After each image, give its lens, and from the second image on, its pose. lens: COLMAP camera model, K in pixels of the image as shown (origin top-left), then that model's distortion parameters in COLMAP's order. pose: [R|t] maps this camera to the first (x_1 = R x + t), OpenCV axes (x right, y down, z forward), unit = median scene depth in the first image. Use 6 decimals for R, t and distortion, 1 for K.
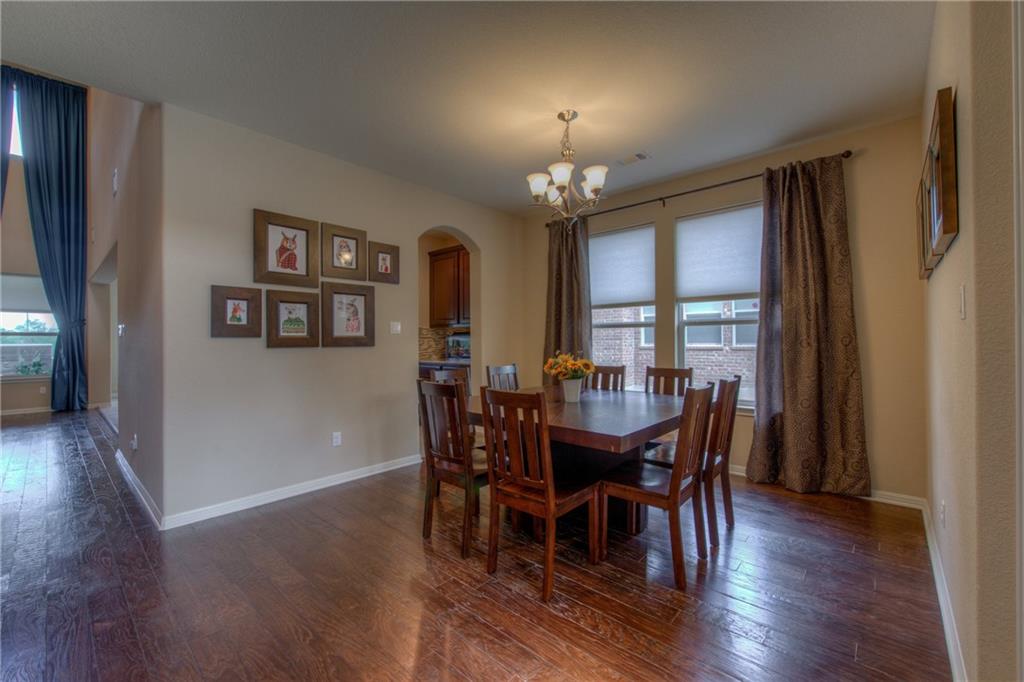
lens RADIAL K [[424.4, 0, 512.0], [0, 424.4, 341.0], [0, 0, 1]] dist [-0.001599, -0.000360]
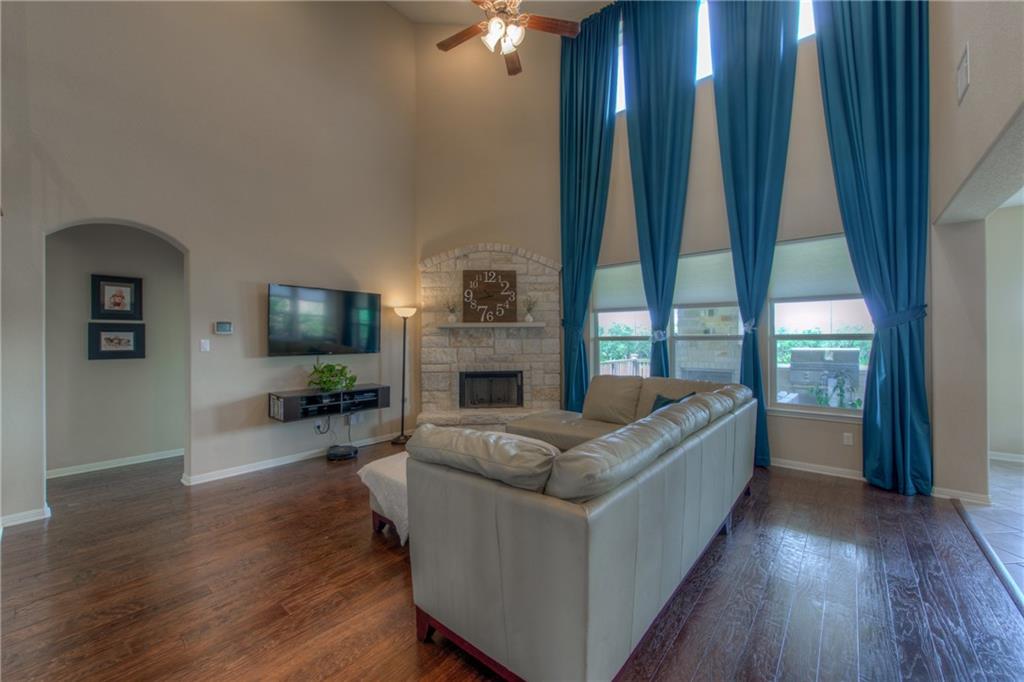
lens RADIAL K [[398.1, 0, 512.0], [0, 398.1, 341.0], [0, 0, 1]] dist [-0.001241, -0.000190]
pose [[0.017434, -0.002659, -0.999844, -0.587643], [-0.000475, 0.999996, -0.002668, -0.010264], [0.999848, 0.000522, 0.017433, 0.543955]]
